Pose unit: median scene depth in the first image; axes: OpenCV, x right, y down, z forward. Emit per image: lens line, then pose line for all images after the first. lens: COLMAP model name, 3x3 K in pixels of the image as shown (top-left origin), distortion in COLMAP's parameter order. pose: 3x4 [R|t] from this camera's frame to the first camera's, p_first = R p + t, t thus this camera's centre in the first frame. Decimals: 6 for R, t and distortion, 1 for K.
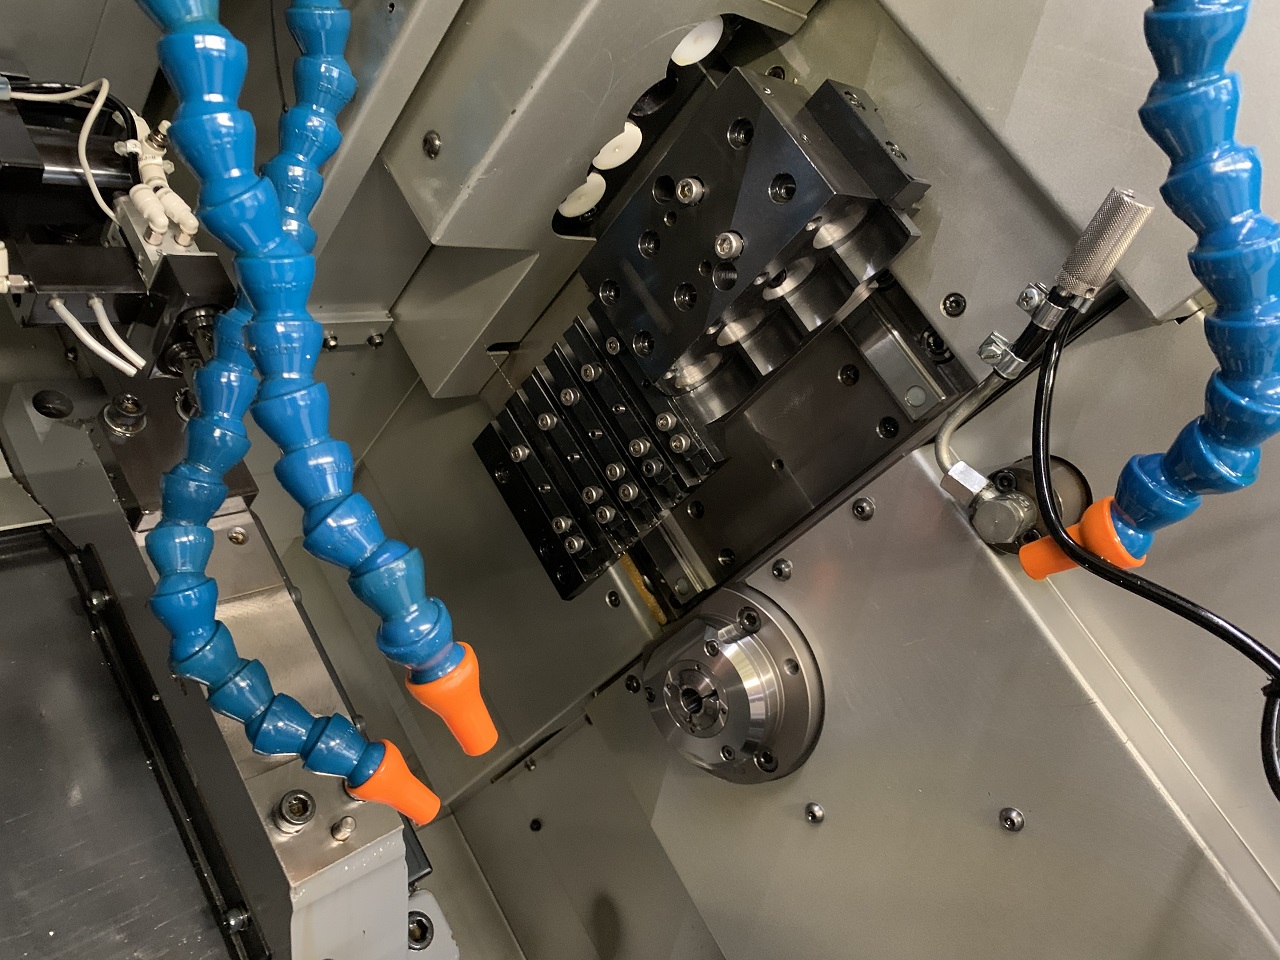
lens RADIAL K [[971.5, 0, 640.0], [0, 971.5, 480.0], [0, 0, 1]] dist [-0.007273, -0.002248]
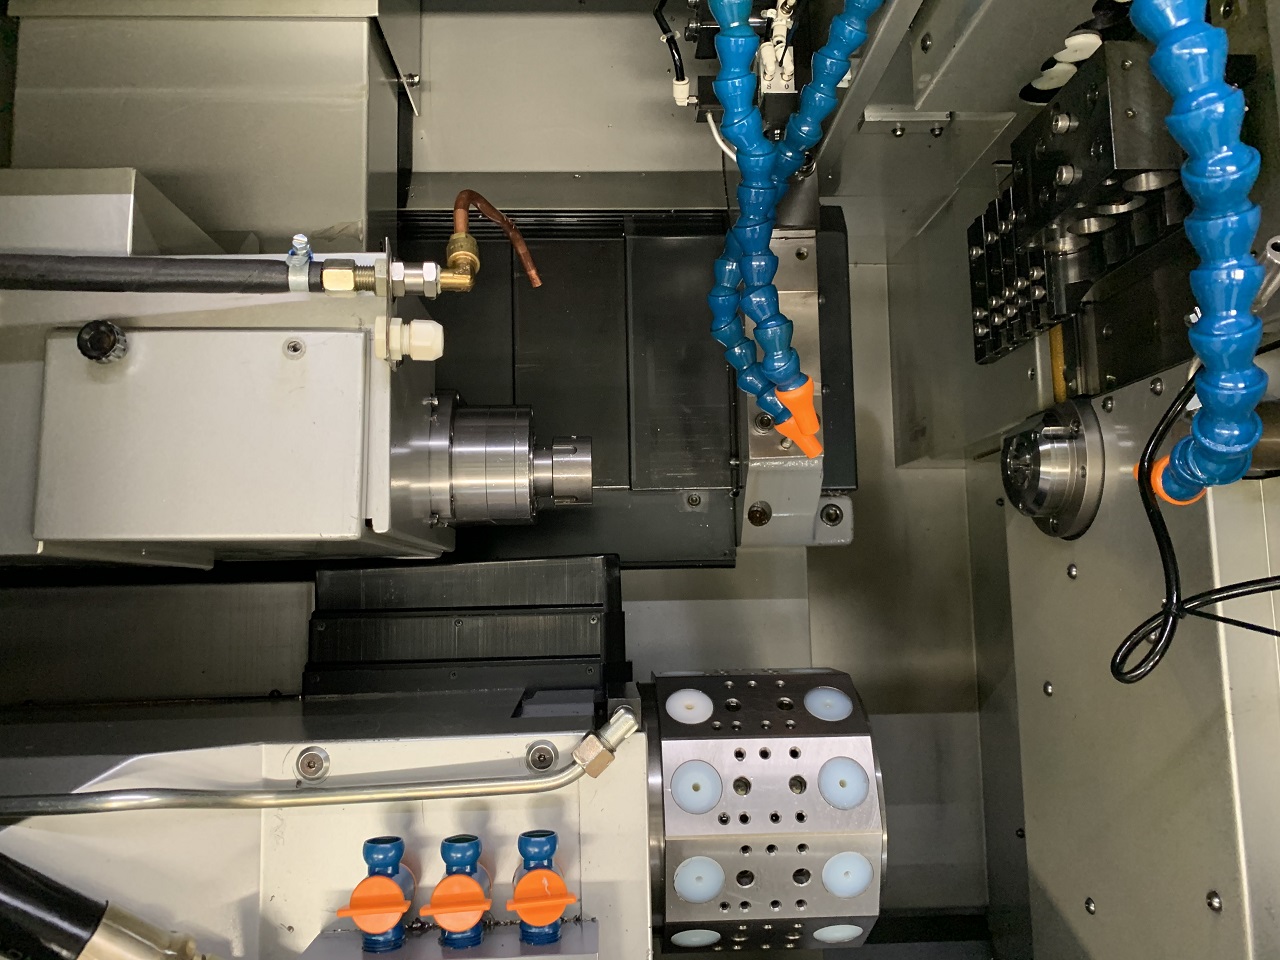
lens RADIAL K [[971.5, 0, 640.0], [0, 971.5, 480.0], [0, 0, 1]] dist [-0.007273, -0.002248]
pose [[0.666963, 0.432081, -0.607015, 0.652665], [-0.155126, 0.877358, 0.454069, -0.363082], [0.728764, -0.208683, 0.652192, -0.382668]]
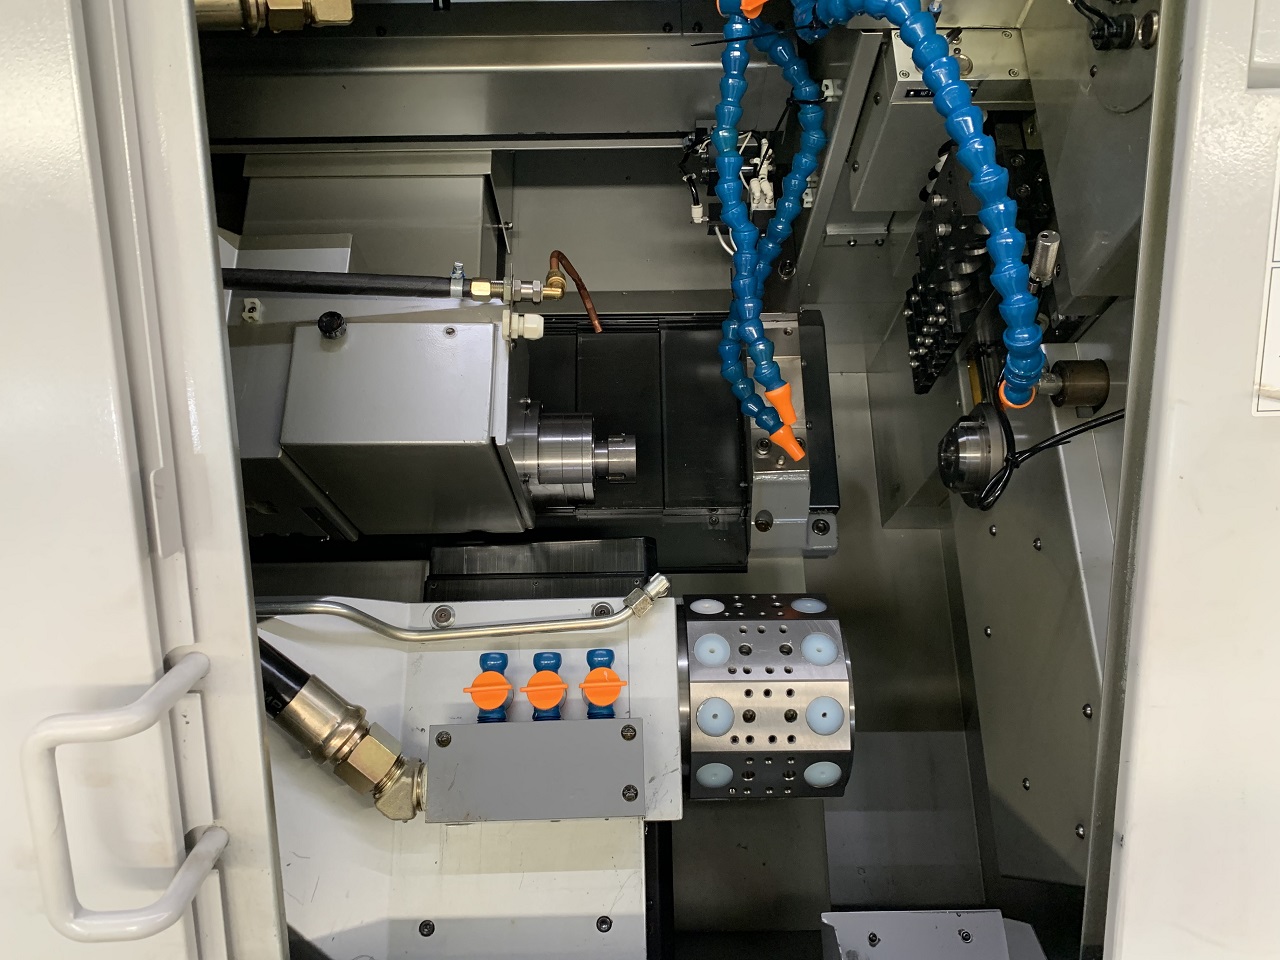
lens RADIAL K [[958.7, 0, 644.3], [0, 958.7, 474.4], [0, 0, 1]] dist [0.008463, -0.000923]
pose [[0.645508, 0.277487, -0.711562, 1.223214], [-0.139259, 0.958809, 0.247574, -0.147387], [0.750950, -0.060720, 0.657561, -0.840086]]
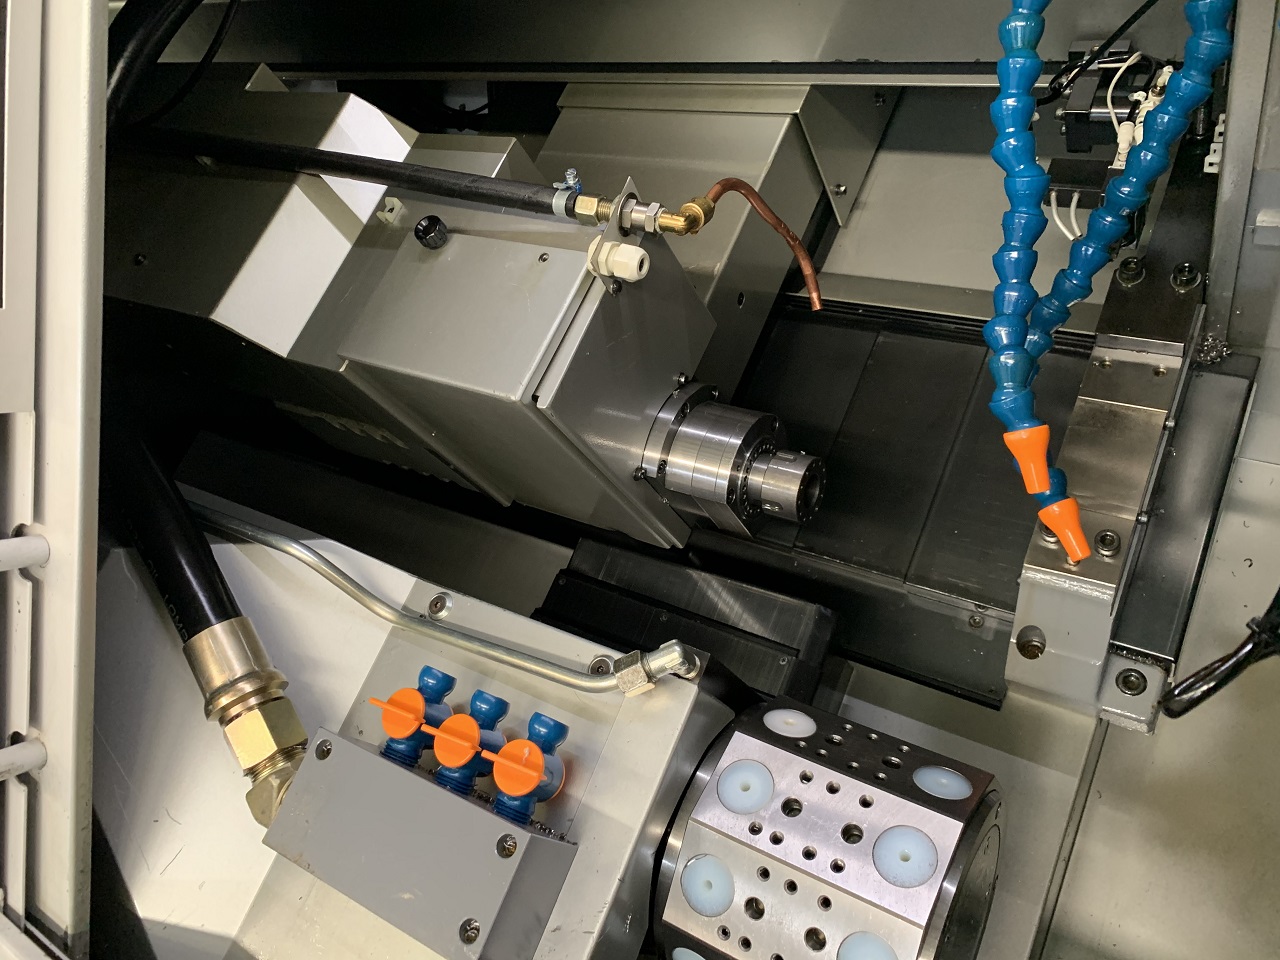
lens RADIAL K [[980.0, 0, 637.4], [0, 980.0, 461.5], [0, 0, 1]] dist [-0.000743, -0.000682]
pose [[0.089994, 0.333583, -0.938415, 1.081342], [-0.227526, 0.924207, 0.306713, -0.099625], [0.969605, 0.185911, 0.159072, 0.080072]]
